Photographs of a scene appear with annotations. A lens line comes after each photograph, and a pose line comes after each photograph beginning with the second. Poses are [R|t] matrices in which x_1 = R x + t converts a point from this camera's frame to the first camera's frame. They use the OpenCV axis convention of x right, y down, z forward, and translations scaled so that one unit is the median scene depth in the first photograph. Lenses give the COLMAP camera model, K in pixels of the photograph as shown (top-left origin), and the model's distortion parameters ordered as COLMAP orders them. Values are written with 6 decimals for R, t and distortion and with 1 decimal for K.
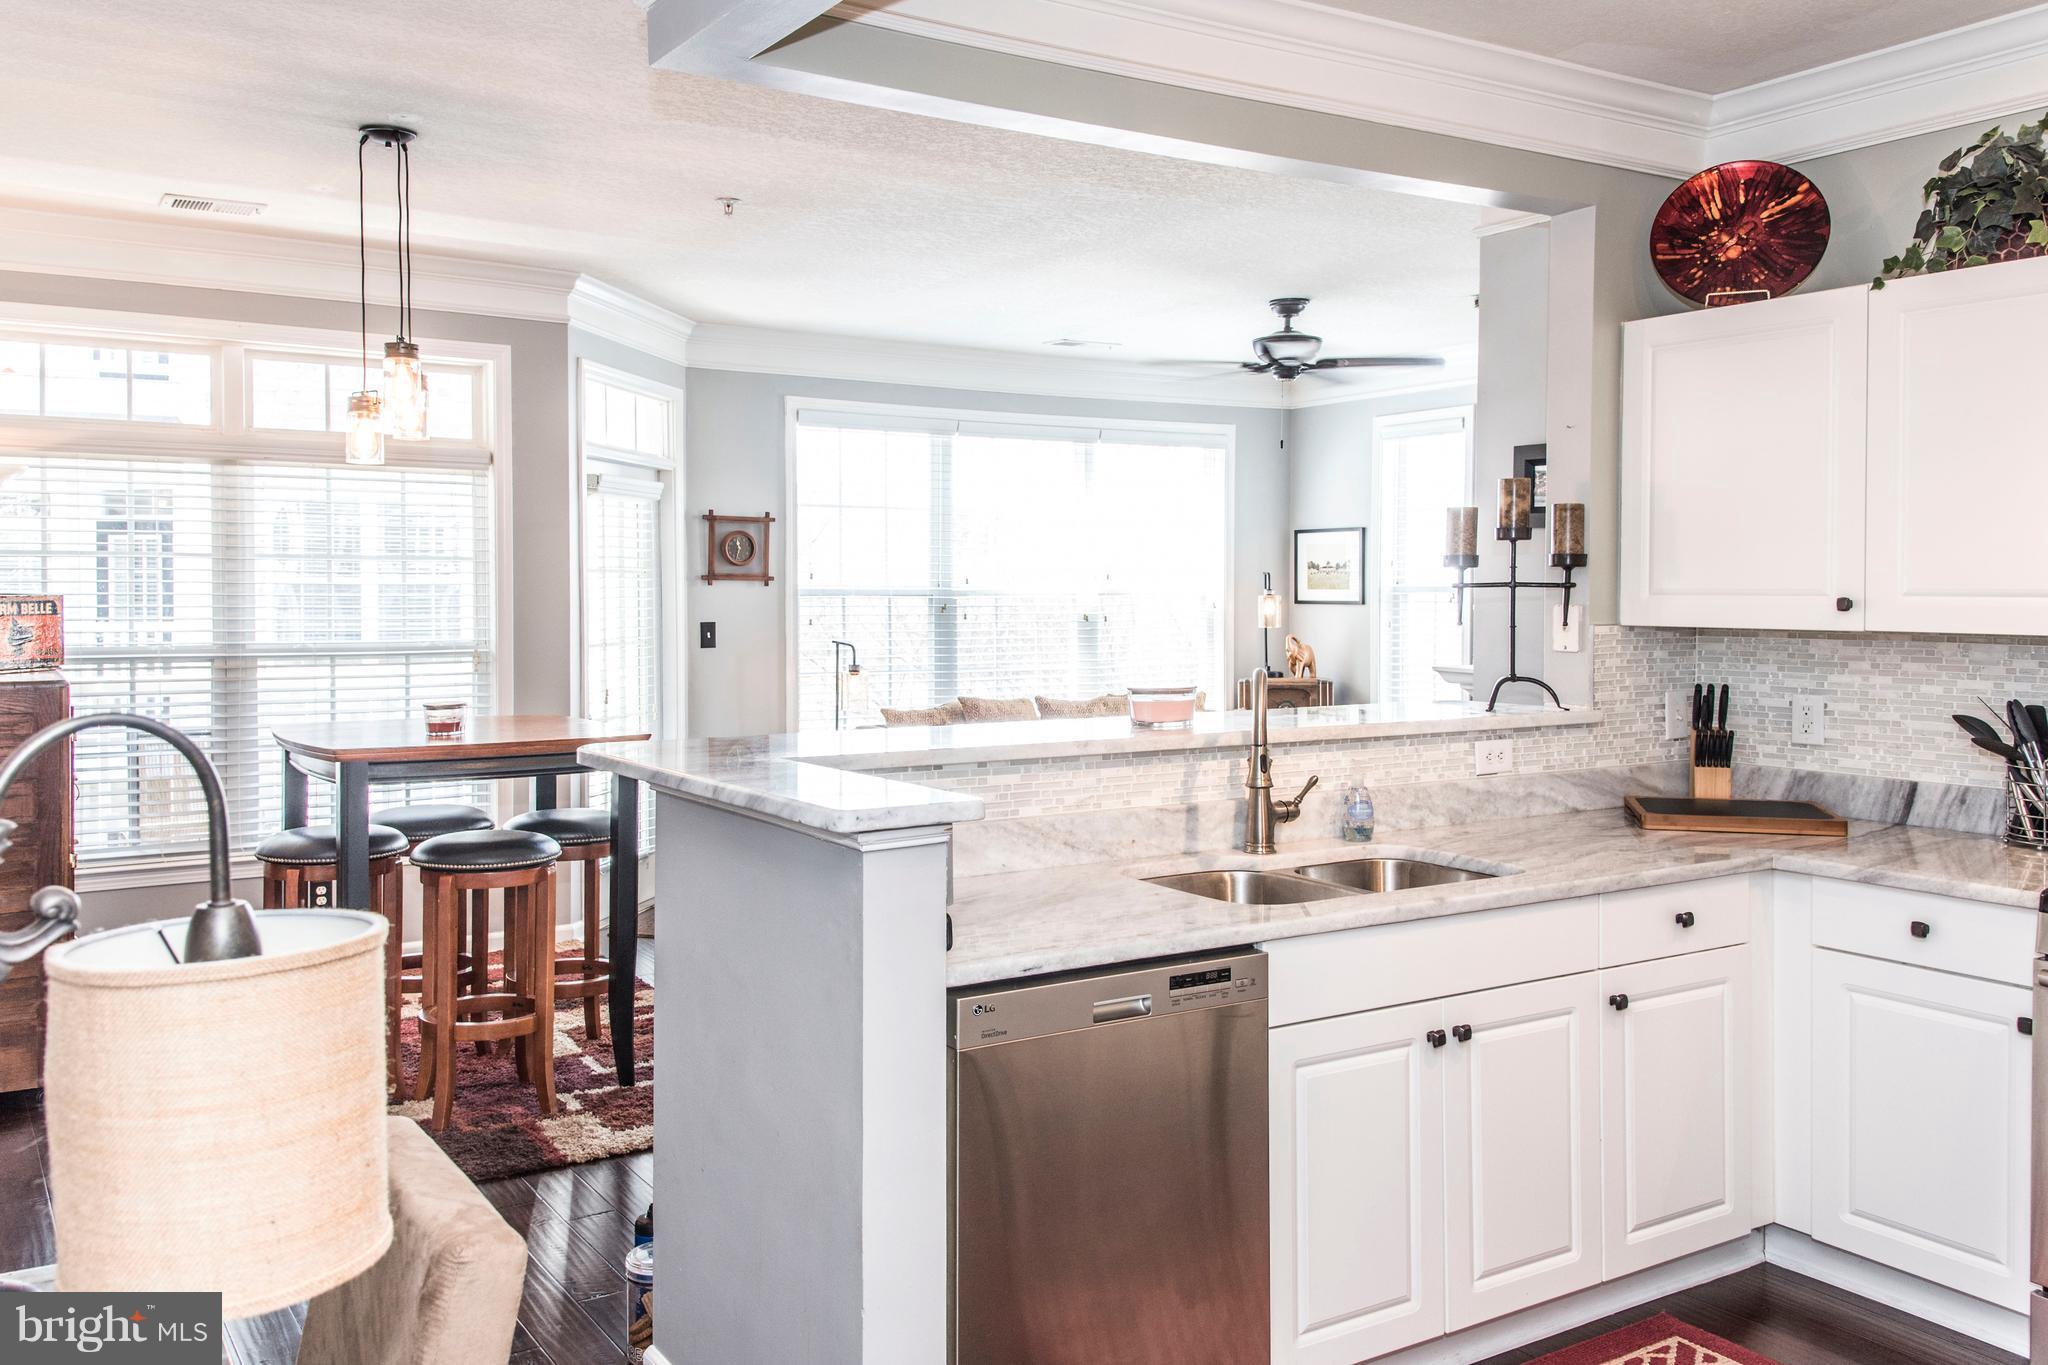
lens RADIAL K [[1672.6, 0, 1019.4], [0, 1672.6, 695.4], [0, 0, 1]] dist [-0.010218, -0.001936]
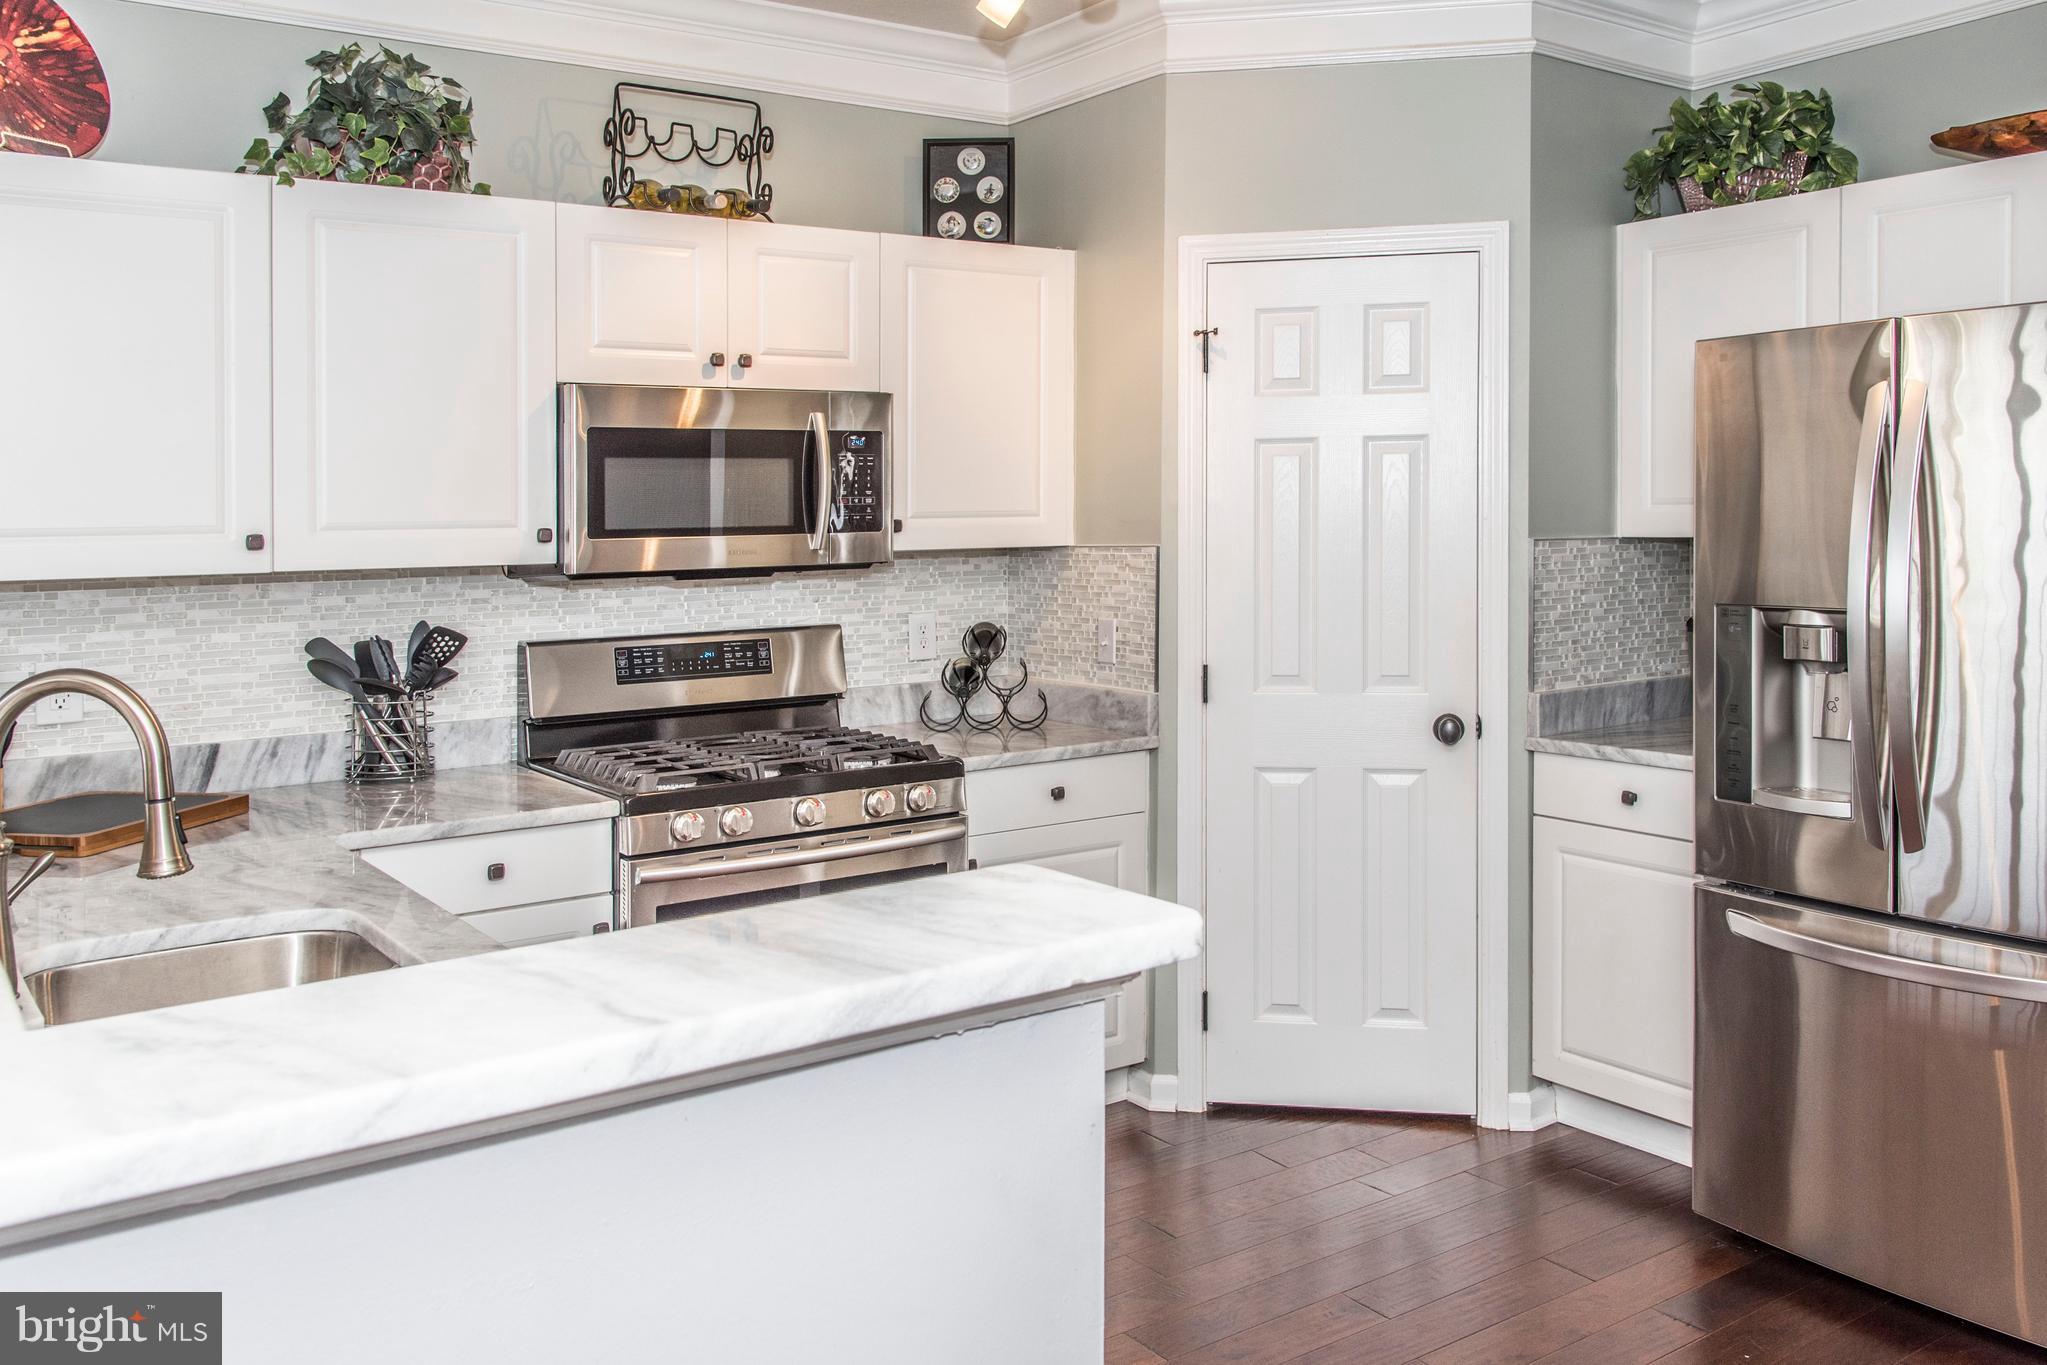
lens RADIAL K [[1671.8, 0, 1034.1], [0, 1671.8, 619.1], [0, 0, 1]] dist [-0.010218, -0.001936]
pose [[-0.042915, -0.062956, 0.997093, -0.360412], [0.084613, 0.994198, 0.066415, -0.035862], [-0.995489, 0.087217, -0.037340, 0.594118]]
